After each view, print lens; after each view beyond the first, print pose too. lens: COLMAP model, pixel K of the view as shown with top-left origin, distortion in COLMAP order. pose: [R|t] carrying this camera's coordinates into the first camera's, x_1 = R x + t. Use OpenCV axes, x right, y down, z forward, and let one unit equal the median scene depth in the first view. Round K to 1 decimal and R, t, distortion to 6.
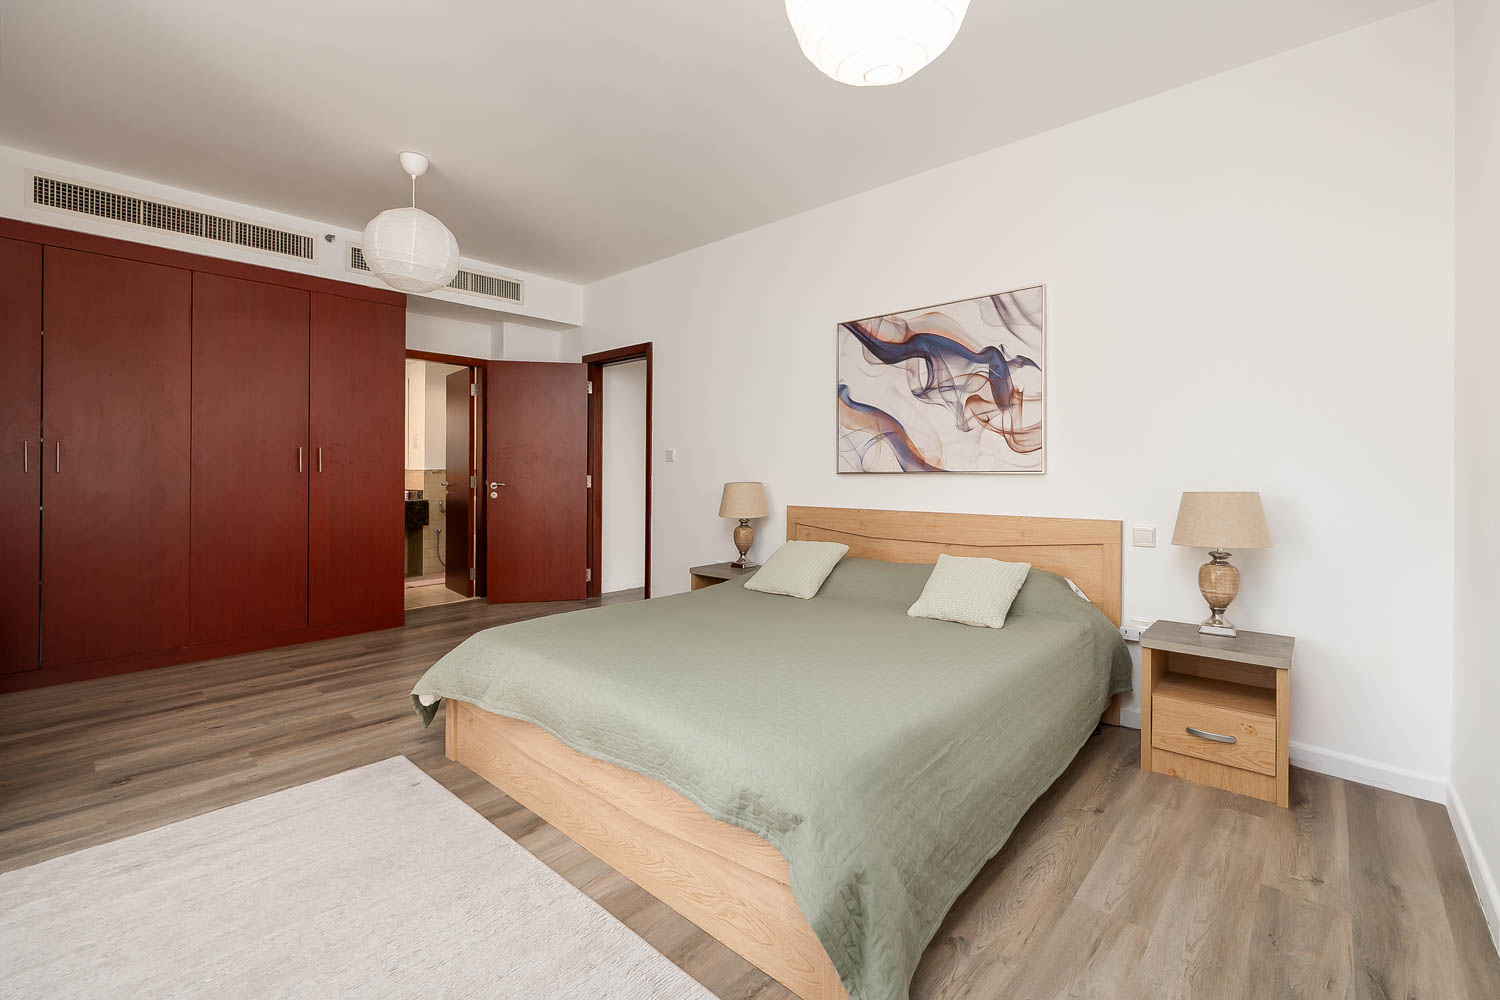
lens RADIAL K [[642.2, 0, 735.7], [0, 642.2, 467.2], [0, 0, 1]] dist [-0.000193, -0.000069]
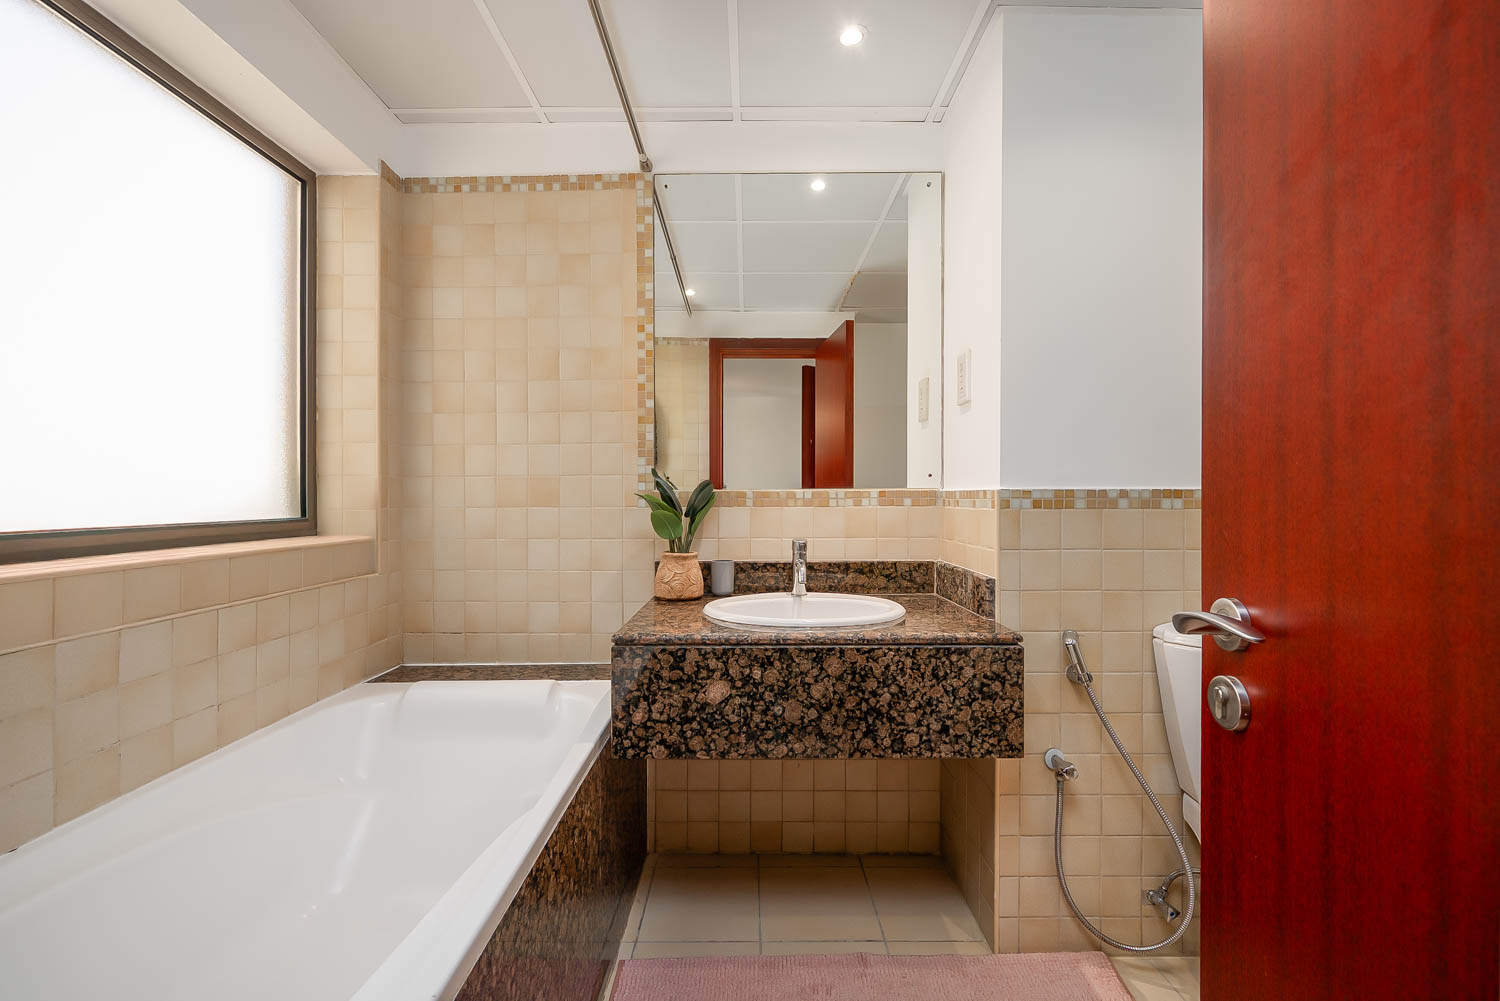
lens RADIAL K [[642.2, 0, 749.9], [0, 642.2, 498.0], [0, 0, 1]] dist [-0.000193, -0.000069]
pose [[0.678882, -0.006005, -0.734223, -0.382837], [0.010340, 0.999946, 0.001383, 0.005059], [0.734174, -0.008530, 0.678907, 0.790723]]
